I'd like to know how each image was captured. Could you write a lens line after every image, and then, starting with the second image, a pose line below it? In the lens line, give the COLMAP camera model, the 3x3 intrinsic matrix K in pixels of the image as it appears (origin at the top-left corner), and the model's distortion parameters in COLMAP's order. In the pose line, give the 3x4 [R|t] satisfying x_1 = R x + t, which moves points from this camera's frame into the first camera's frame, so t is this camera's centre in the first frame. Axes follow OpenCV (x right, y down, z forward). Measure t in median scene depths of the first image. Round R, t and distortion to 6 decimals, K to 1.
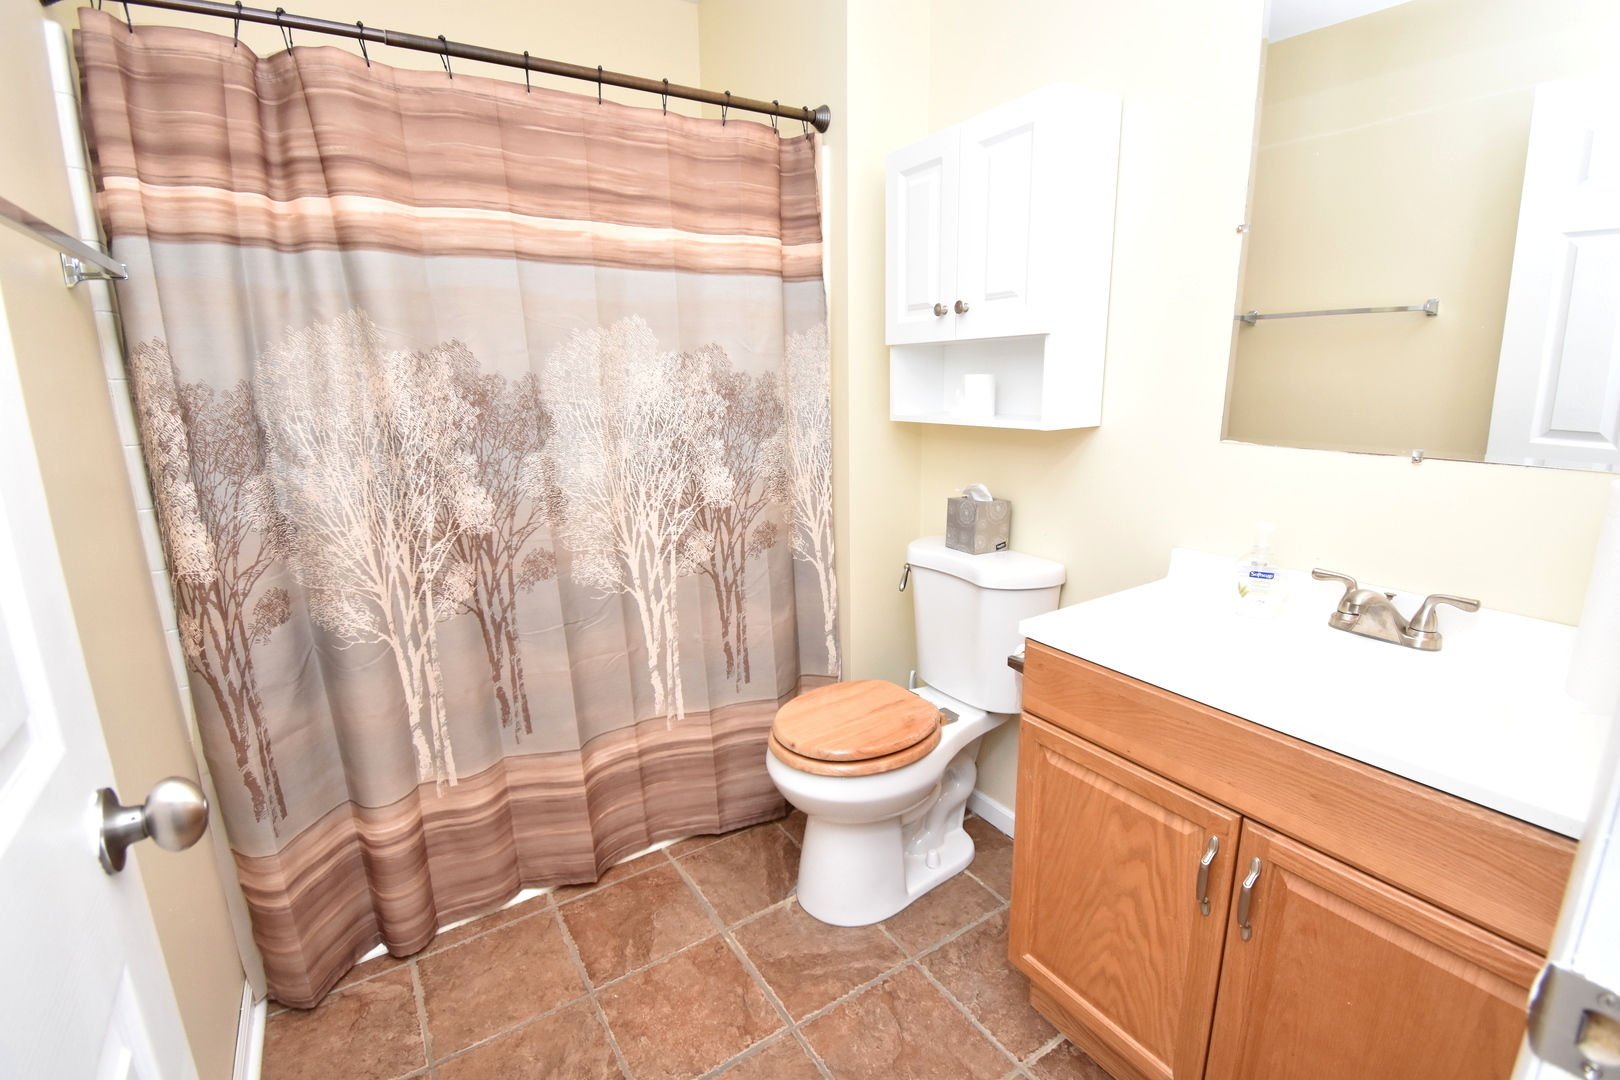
lens RADIAL K [[716.7, 0, 810.0], [0, 716.7, 540.0], [0, 0, 1]] dist [0.001901, -0.006252]
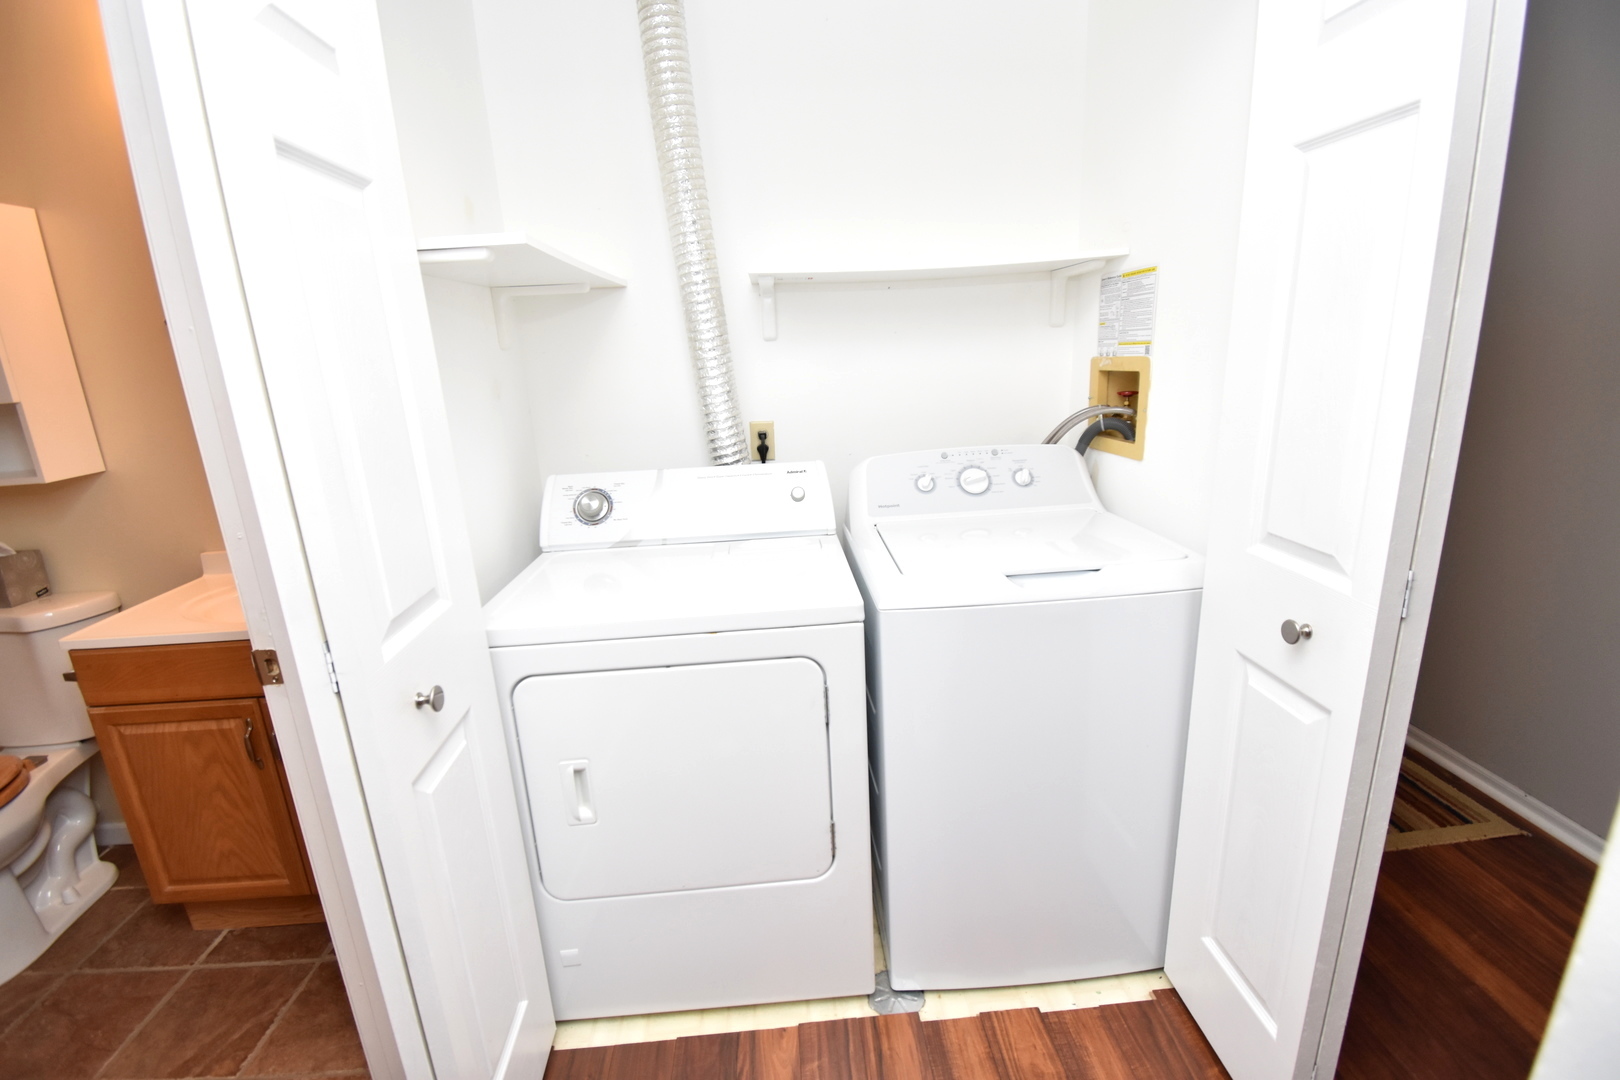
lens RADIAL K [[717.3, 0, 810.0], [0, 717.3, 540.0], [0, 0, 1]] dist [-0.022261, -0.005681]
pose [[0.482708, -0.232811, 0.844270, -0.043943], [0.237135, 0.962753, 0.129902, 0.094720], [-0.843066, 0.137501, 0.519936, -0.685478]]
